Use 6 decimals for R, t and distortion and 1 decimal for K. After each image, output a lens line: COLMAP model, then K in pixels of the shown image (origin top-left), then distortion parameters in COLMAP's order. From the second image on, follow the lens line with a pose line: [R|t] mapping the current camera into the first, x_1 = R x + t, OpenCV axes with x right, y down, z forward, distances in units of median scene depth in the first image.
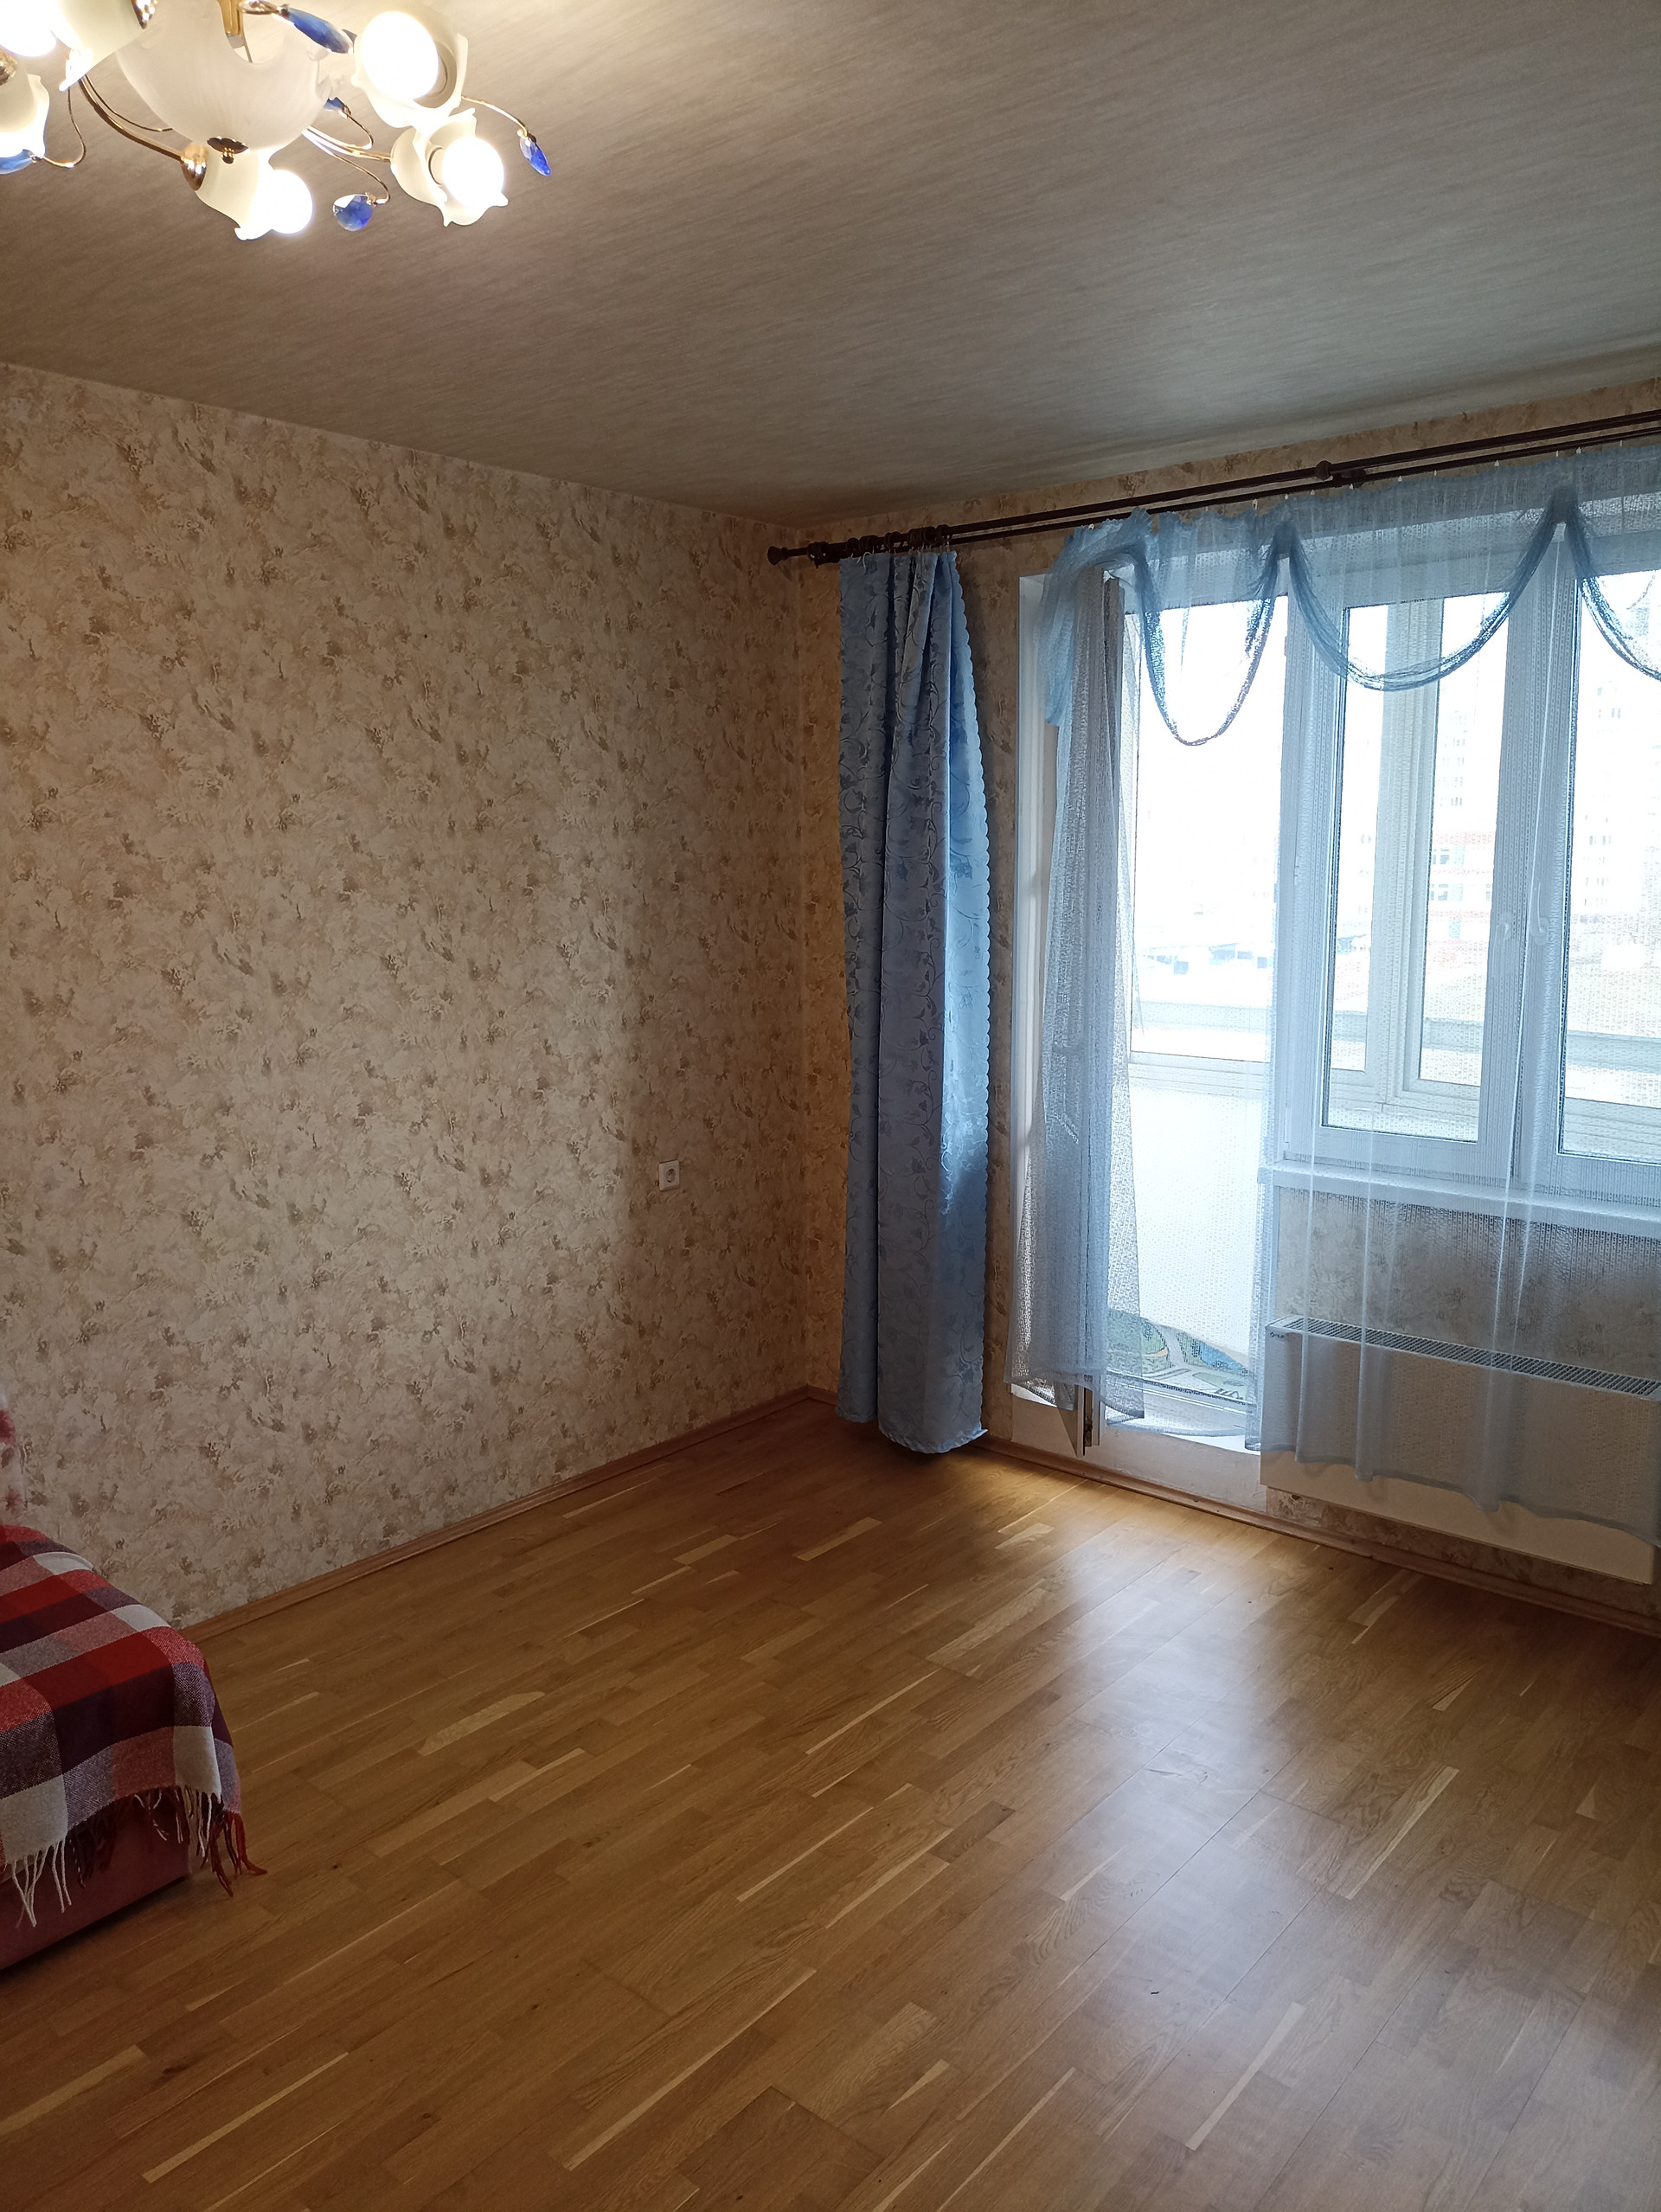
lens RADIAL K [[1619.9, 0, 833.7], [0, 1619.9, 1103.2], [0, 0, 1]] dist [0.022058, -0.012127]
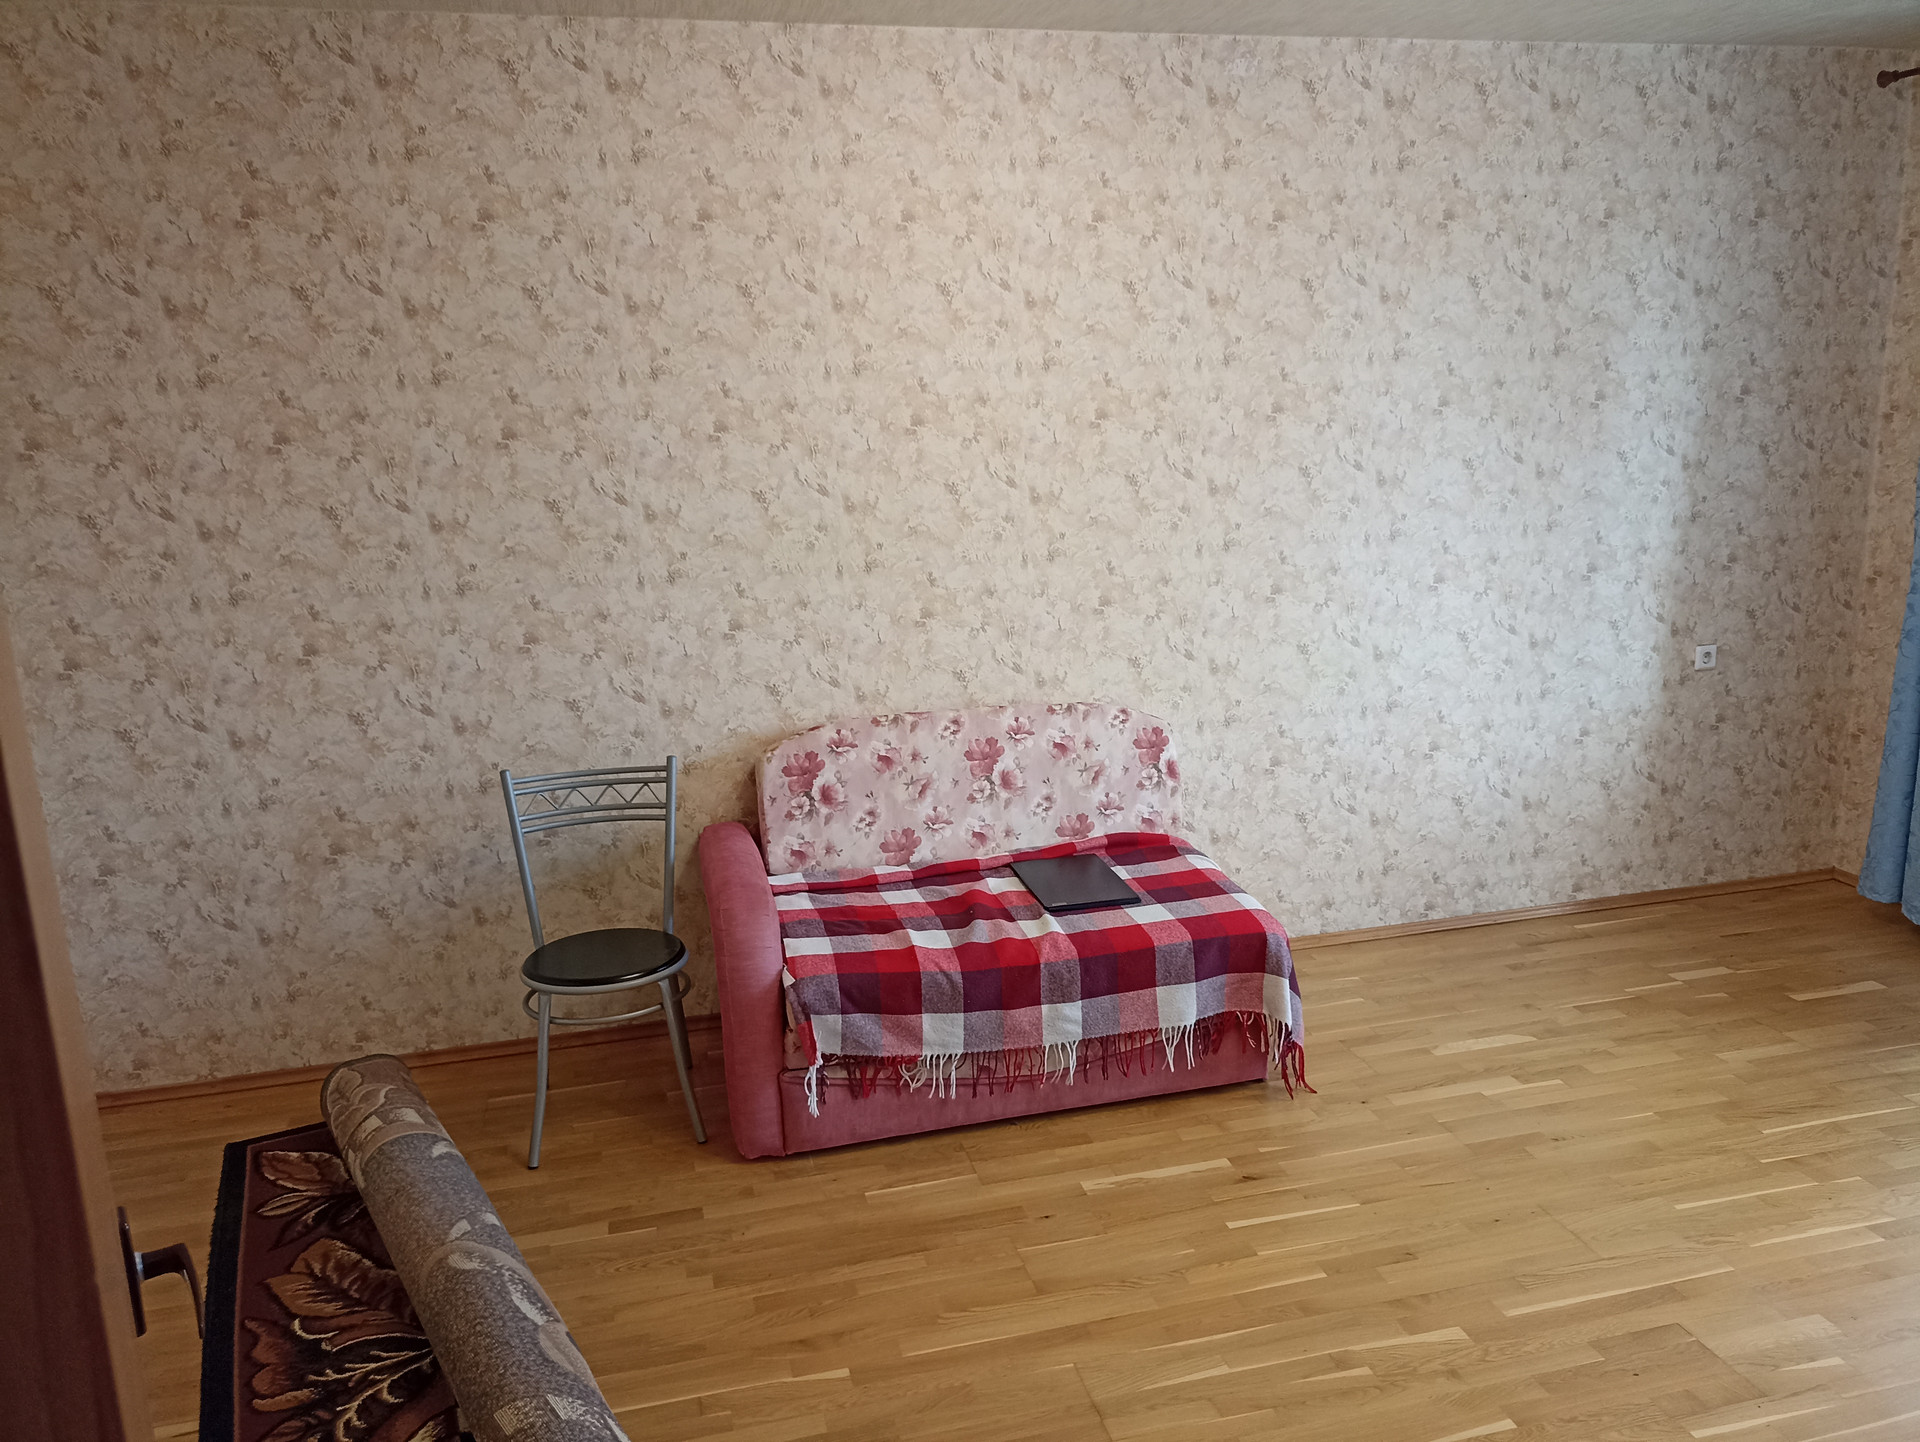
lens RADIAL K [[1406.1, 0, 960.4], [0, 1406.1, 719.7], [0, 0, 1]] dist [0.022058, -0.012127]
pose [[0.811677, 0.103229, -0.574912, 0.060135], [-0.063220, 0.994003, 0.089224, 0.040243], [0.580675, -0.036076, 0.813336, -0.140695]]
